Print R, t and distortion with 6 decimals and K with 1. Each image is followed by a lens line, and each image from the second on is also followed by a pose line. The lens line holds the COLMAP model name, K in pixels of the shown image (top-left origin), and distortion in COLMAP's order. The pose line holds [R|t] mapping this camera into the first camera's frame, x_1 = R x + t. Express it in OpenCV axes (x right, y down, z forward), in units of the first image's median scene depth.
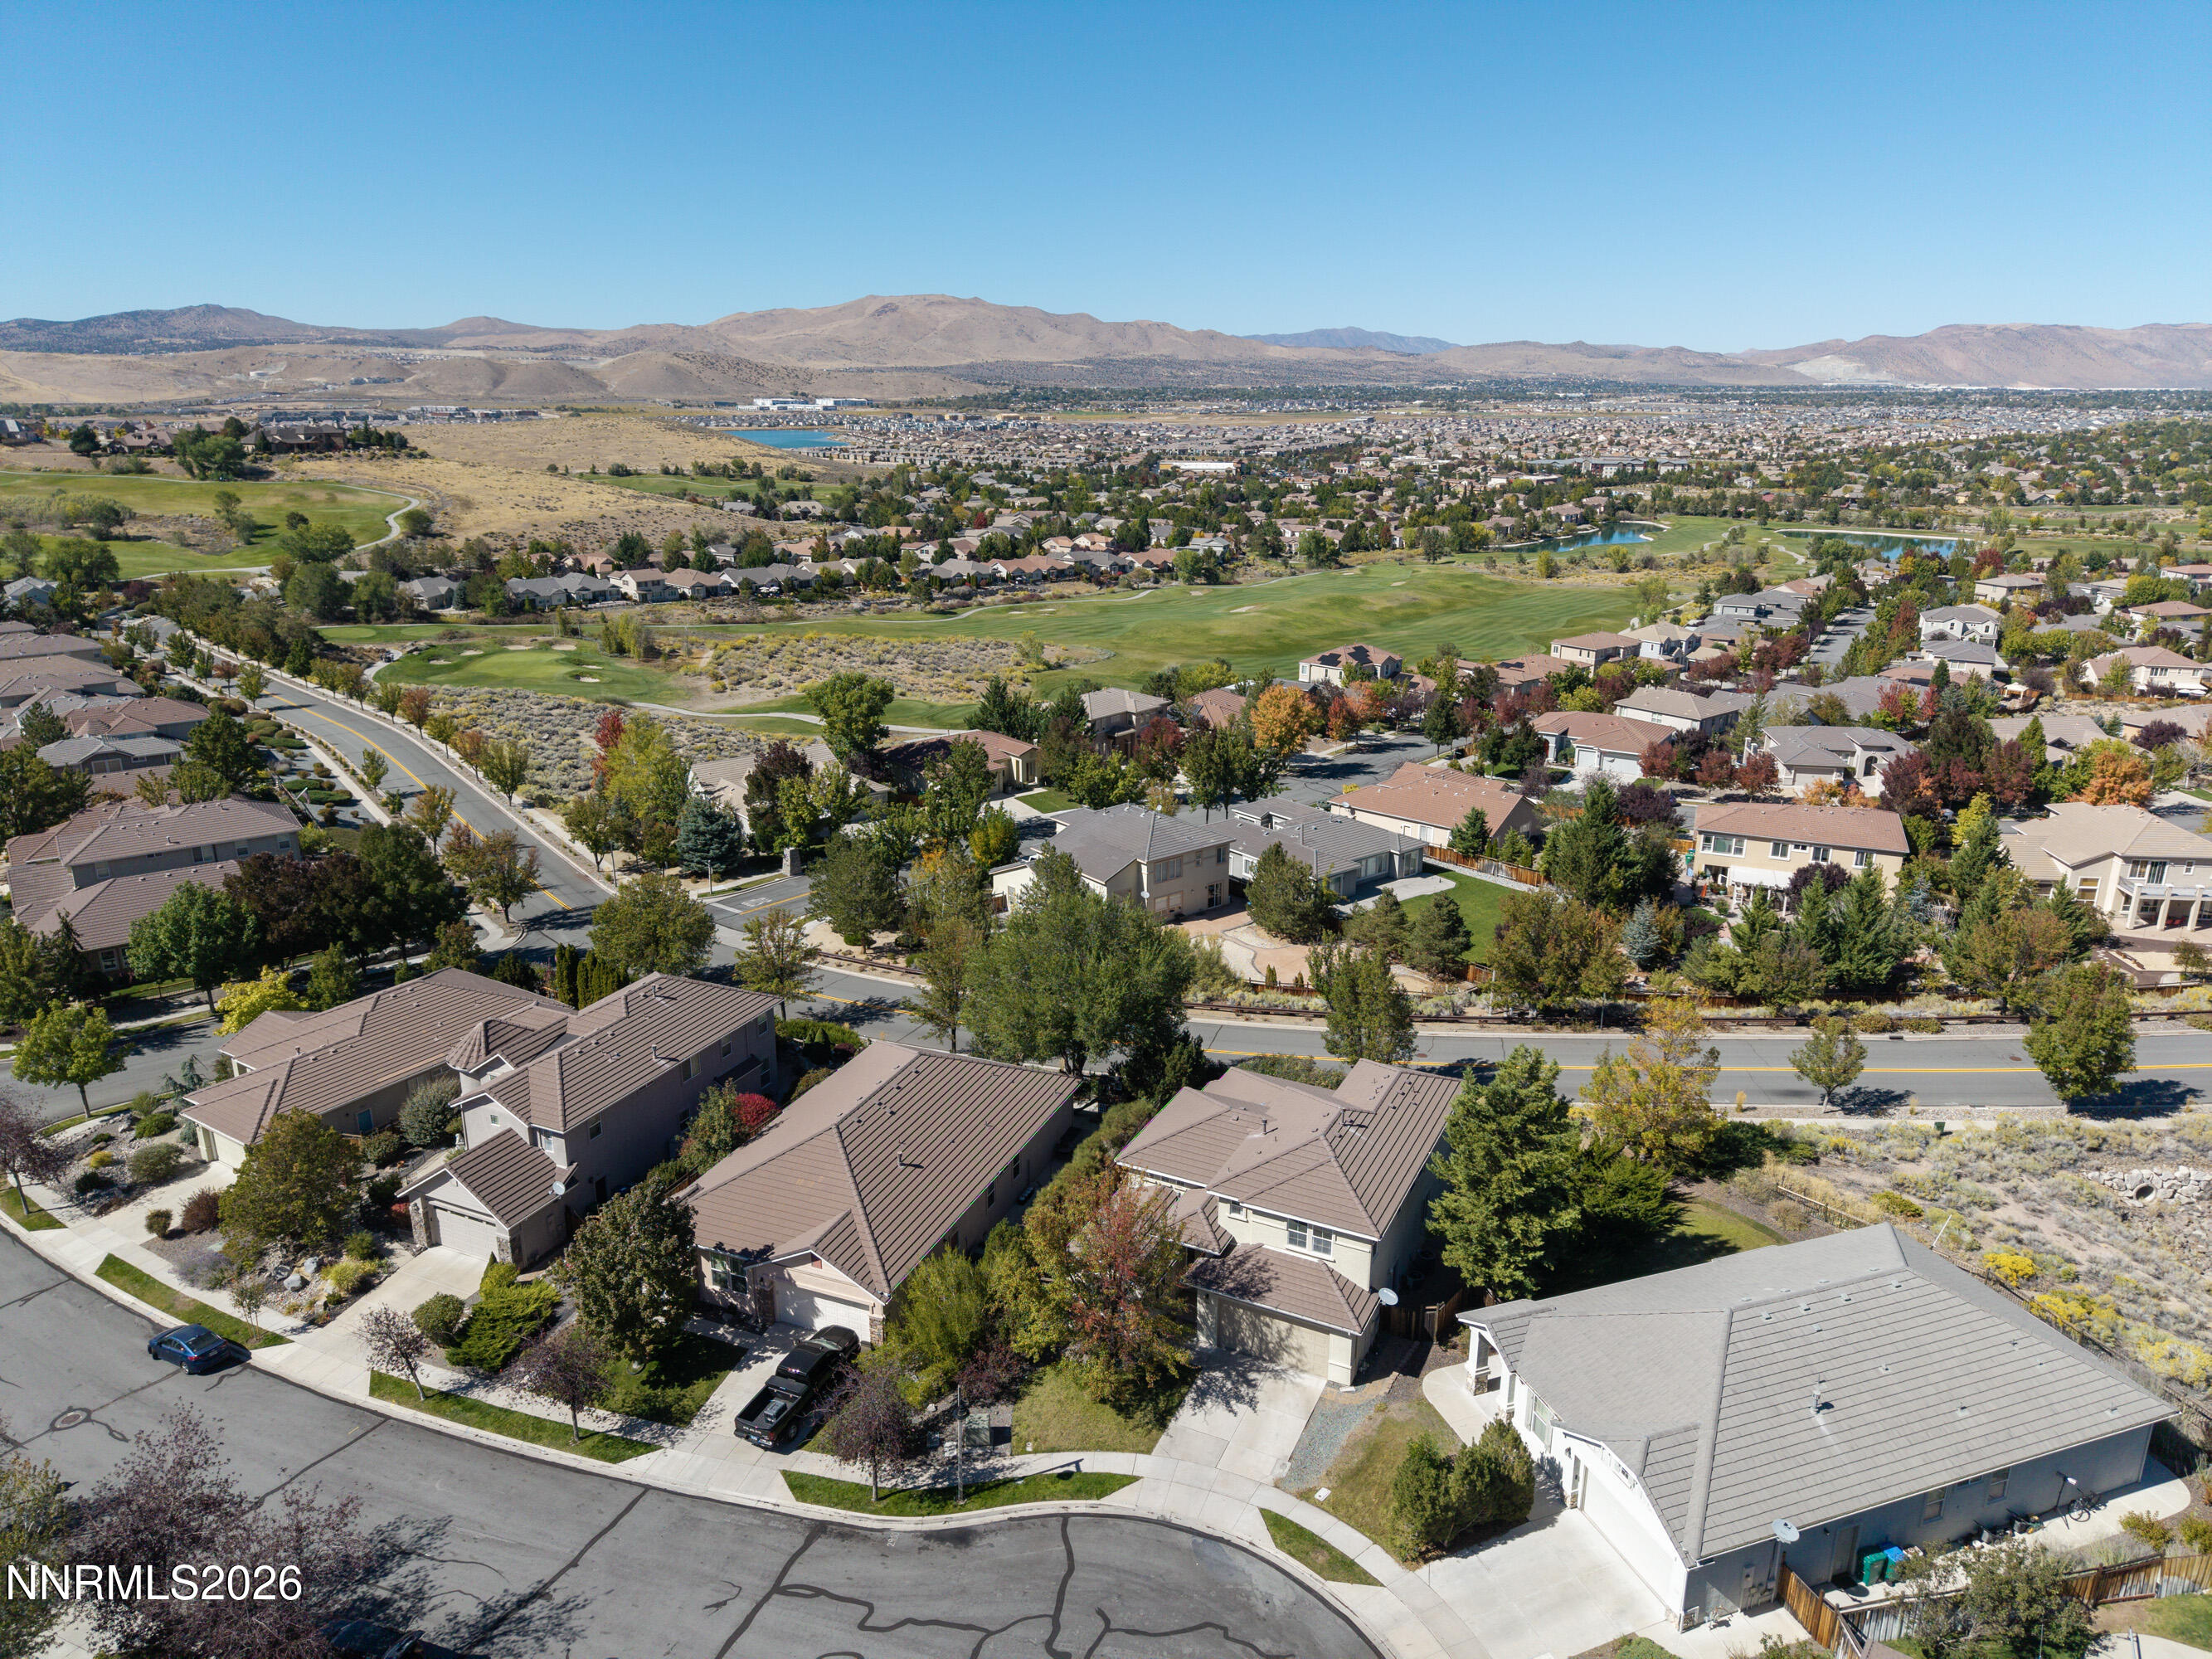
lens RADIAL K [[1493.9, 0, 1113.5], [0, 1493.9, 843.4], [0, 0, 1]] dist [0.026764, -0.022814]
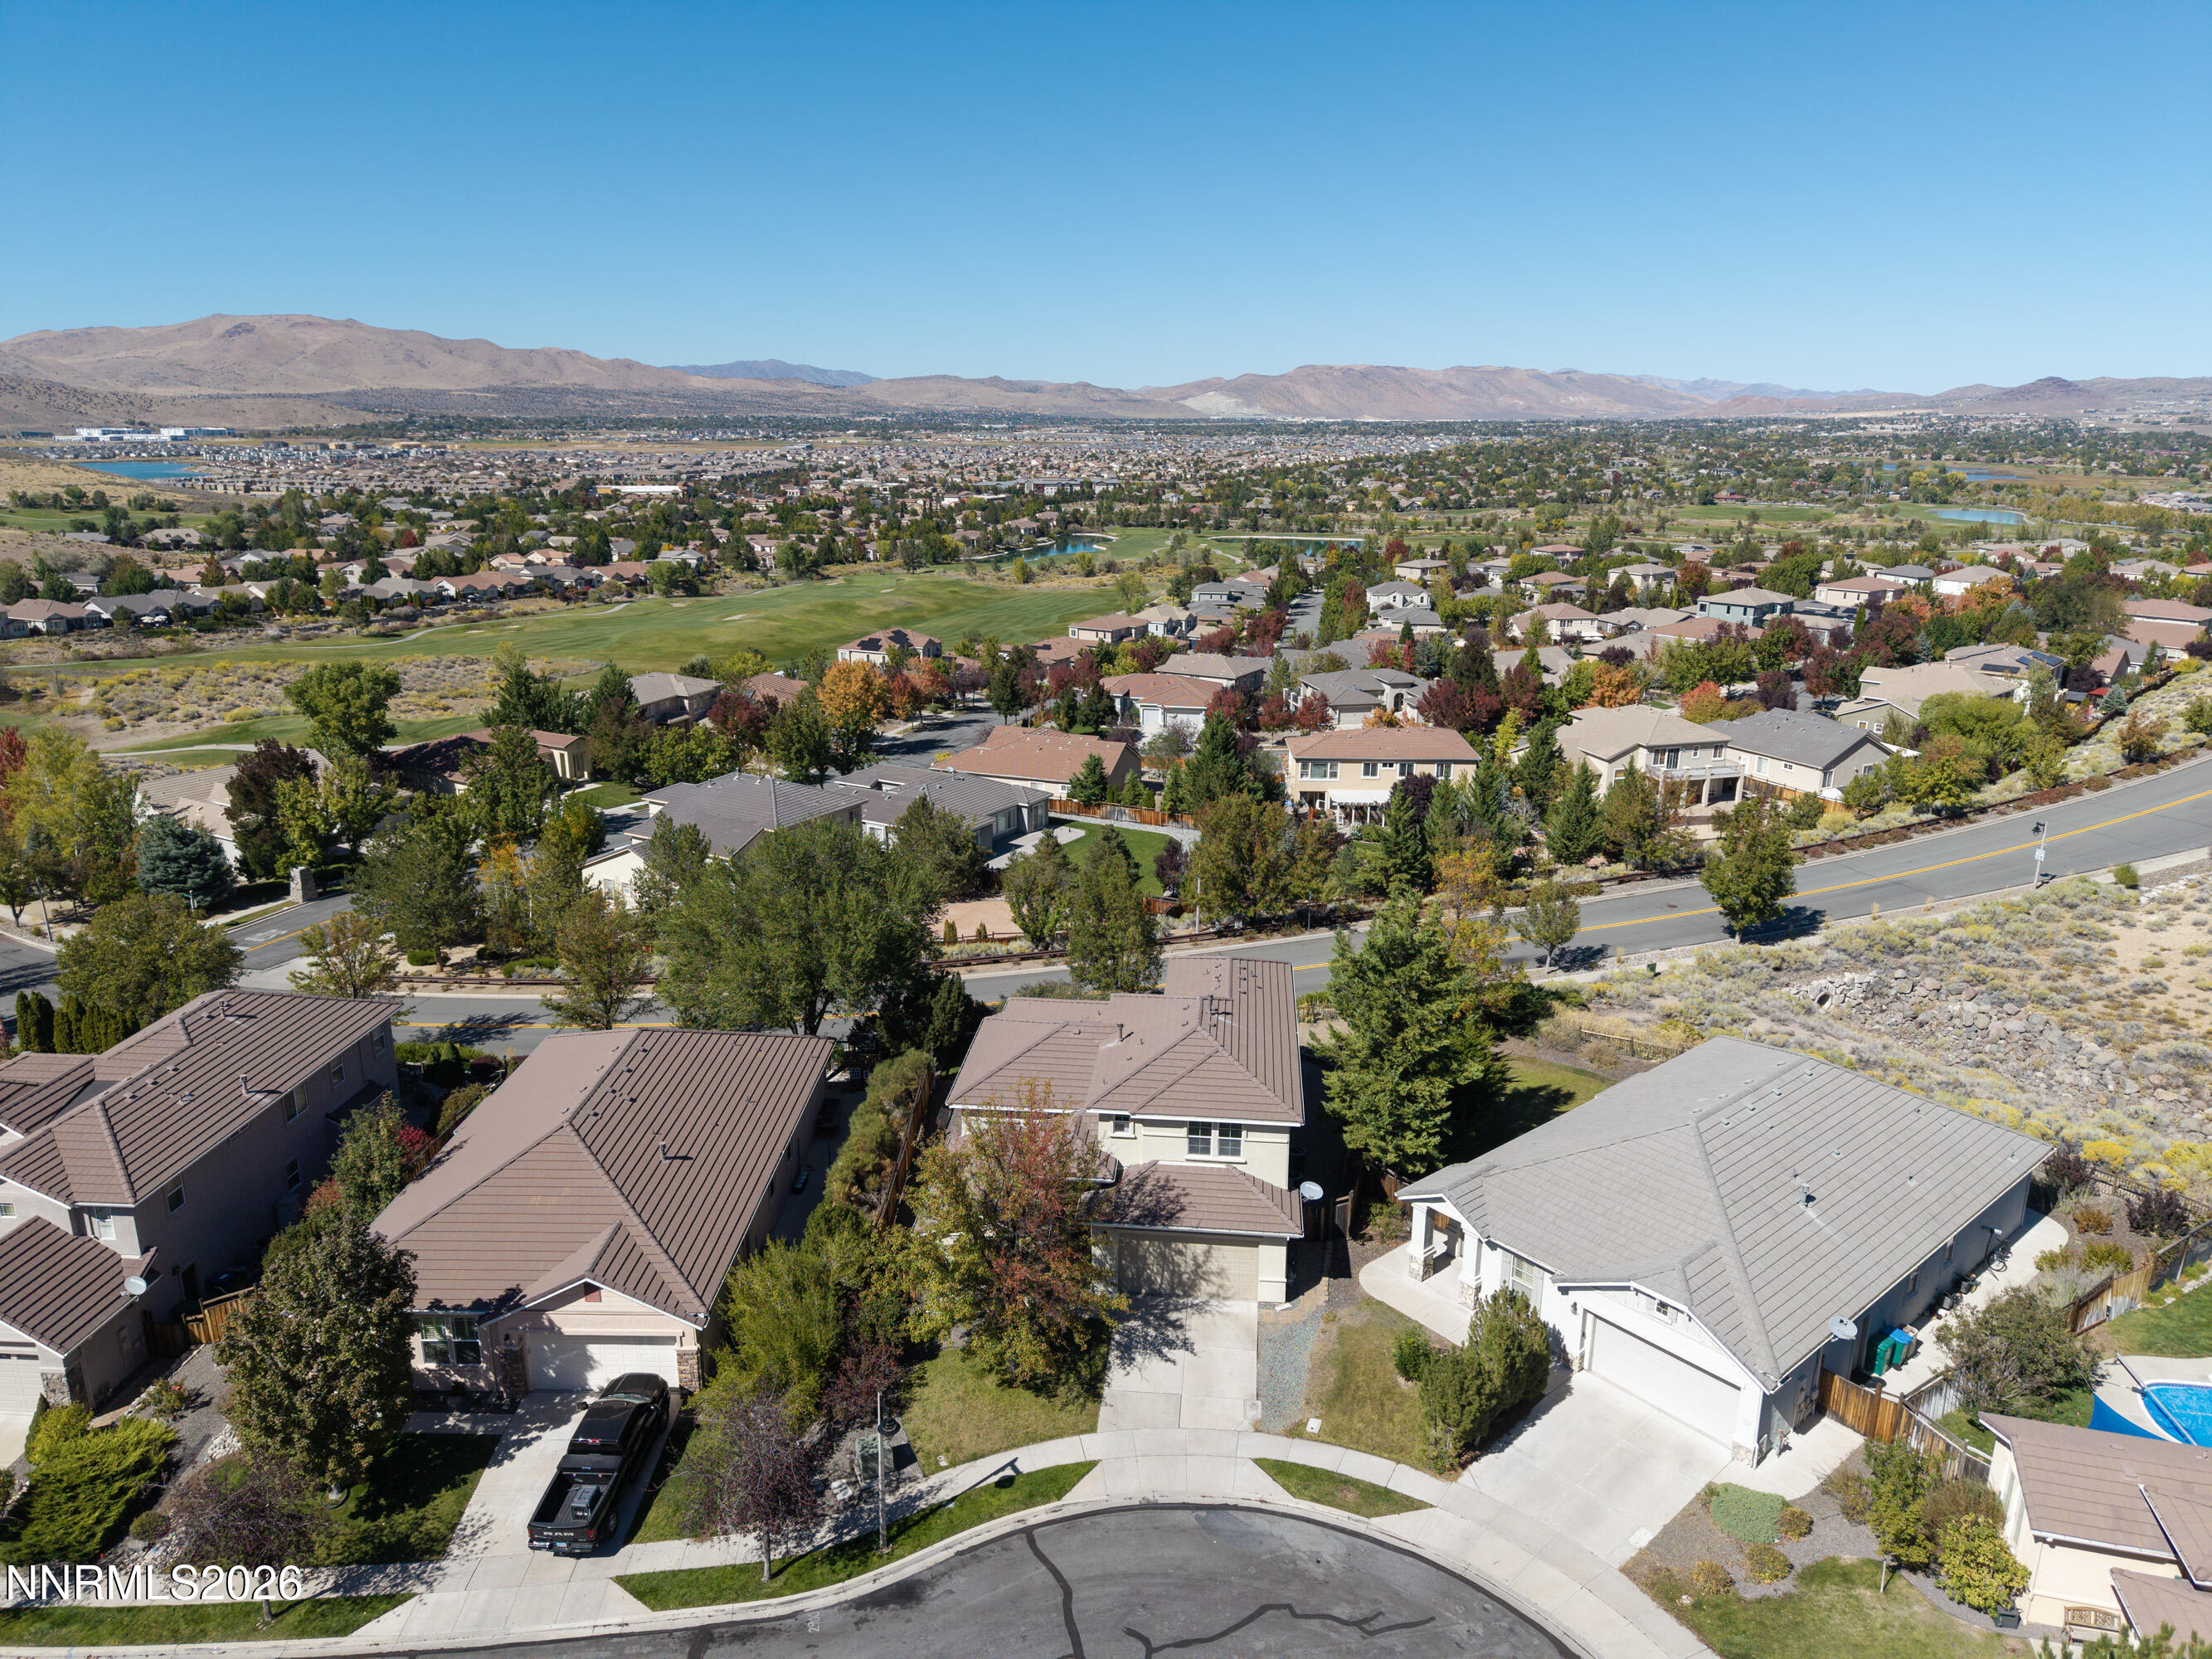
lens RADIAL K [[1493.9, 0, 1122.4], [0, 1493.9, 823.8], [0, 0, 1]] dist [0.026764, -0.022814]
pose [[0.932685, -0.095189, 0.347904, -0.119758], [0.106478, 0.994224, -0.013425, 0.054392], [-0.344617, 0.049565, 0.937434, 0.128316]]
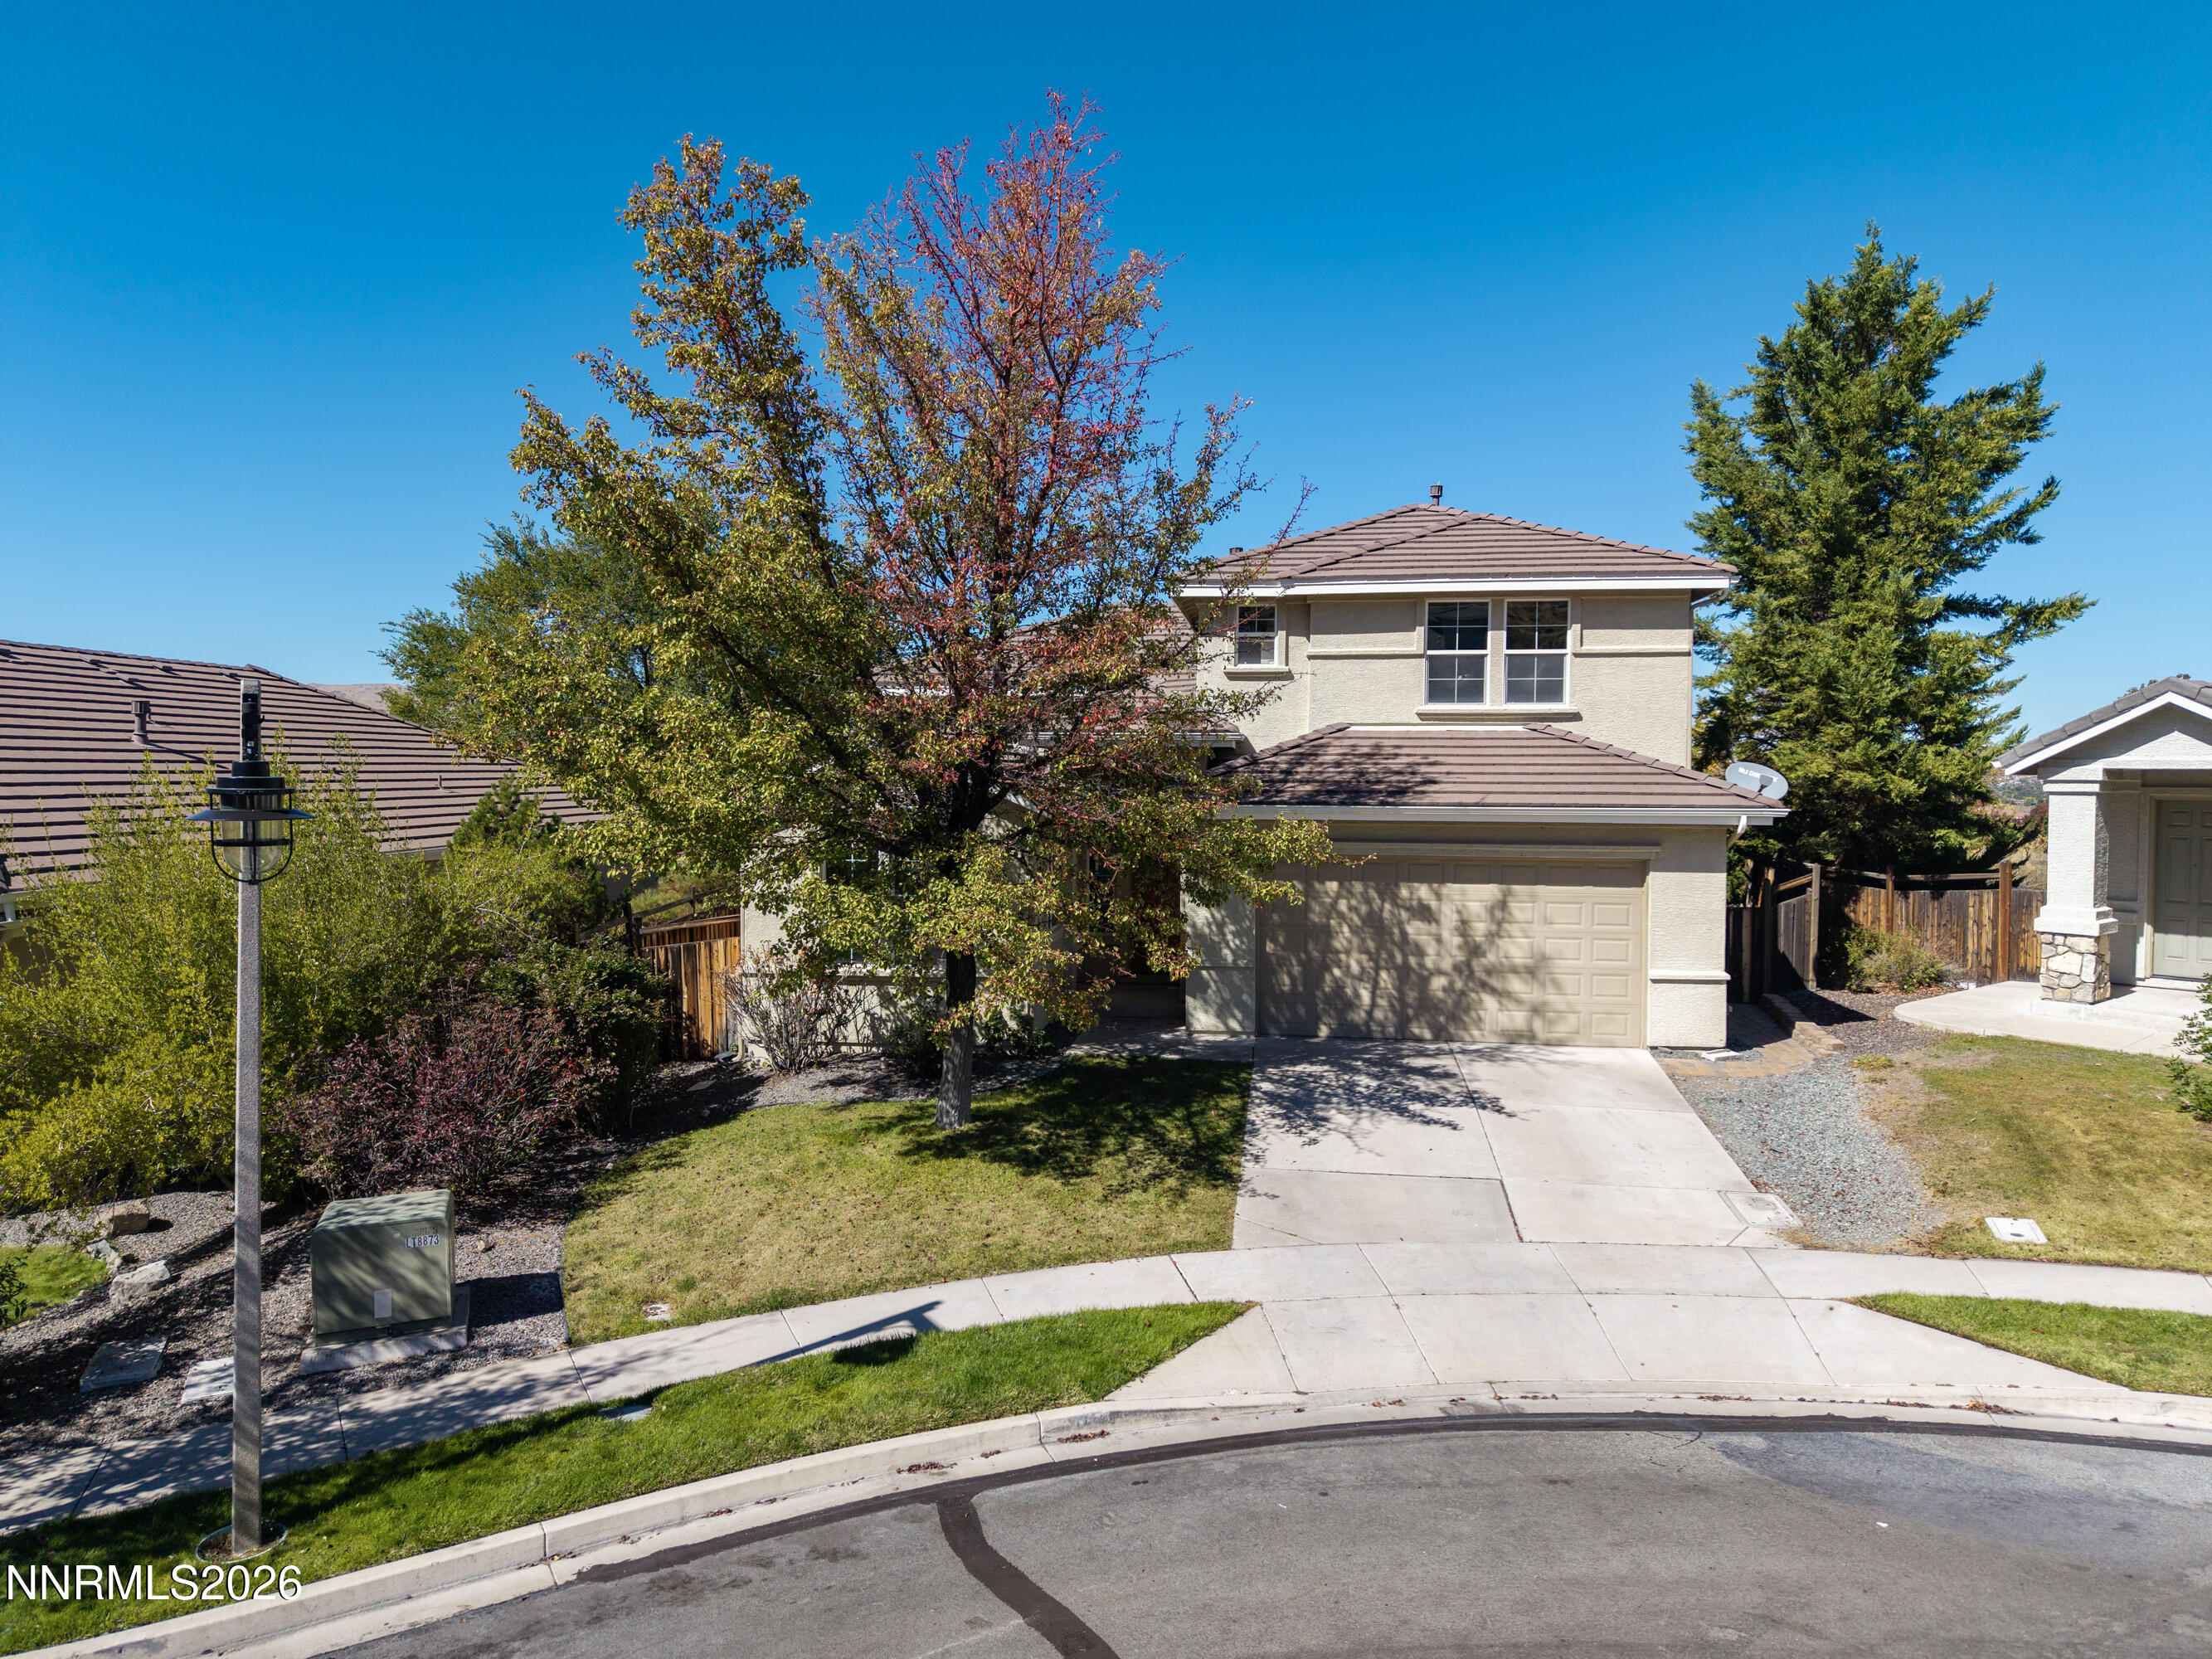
lens RADIAL K [[1493.9, 0, 1128.9], [0, 1493.9, 830.8], [0, 0, 1]] dist [0.026764, -0.022814]
pose [[0.939216, -0.011221, 0.343144, -0.037656], [0.097690, 0.966887, -0.235767, 0.226196], [-0.329136, 0.254958, 0.909212, 0.444977]]
